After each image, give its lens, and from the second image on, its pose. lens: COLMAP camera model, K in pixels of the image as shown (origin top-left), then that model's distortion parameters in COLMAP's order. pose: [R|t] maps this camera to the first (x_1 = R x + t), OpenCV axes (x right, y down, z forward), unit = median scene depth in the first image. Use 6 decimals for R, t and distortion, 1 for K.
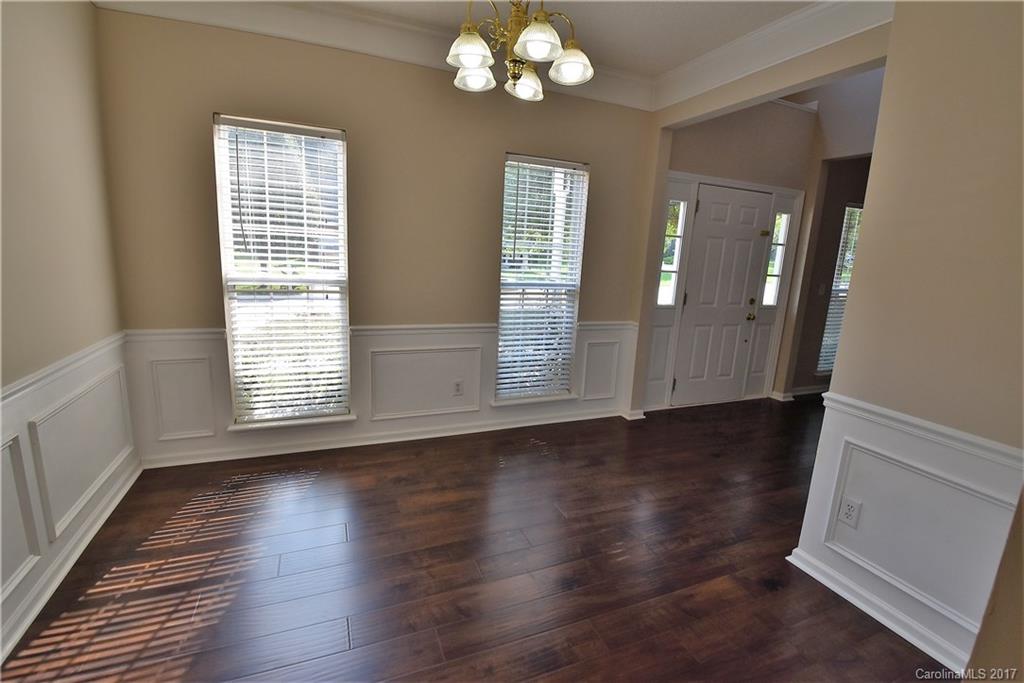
lens RADIAL K [[457.5, 0, 514.4], [0, 457.5, 333.4], [0, 0, 1]] dist [-0.001225, -0.000364]
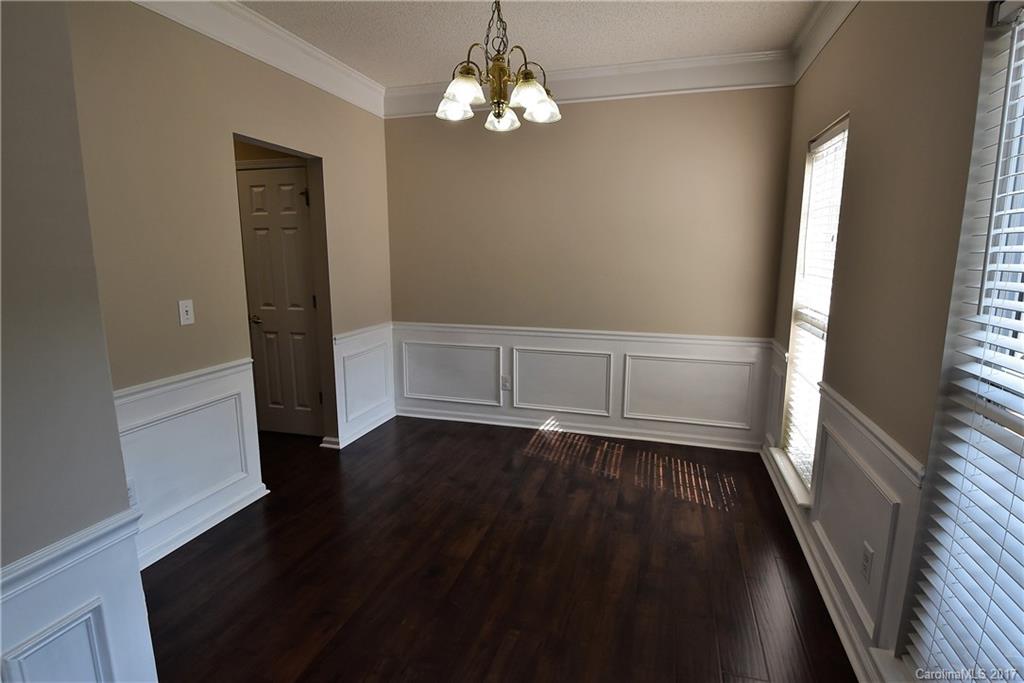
lens RADIAL K [[502.8, 0, 512.0], [0, 502.8, 341.5], [0, 0, 1]] dist [-0.000185, -0.000018]
pose [[-0.643685, 0.081398, -0.760949, 0.703074], [-0.179599, 0.950491, 0.253596, -0.241279], [0.743917, 0.299902, -0.597198, 1.385415]]
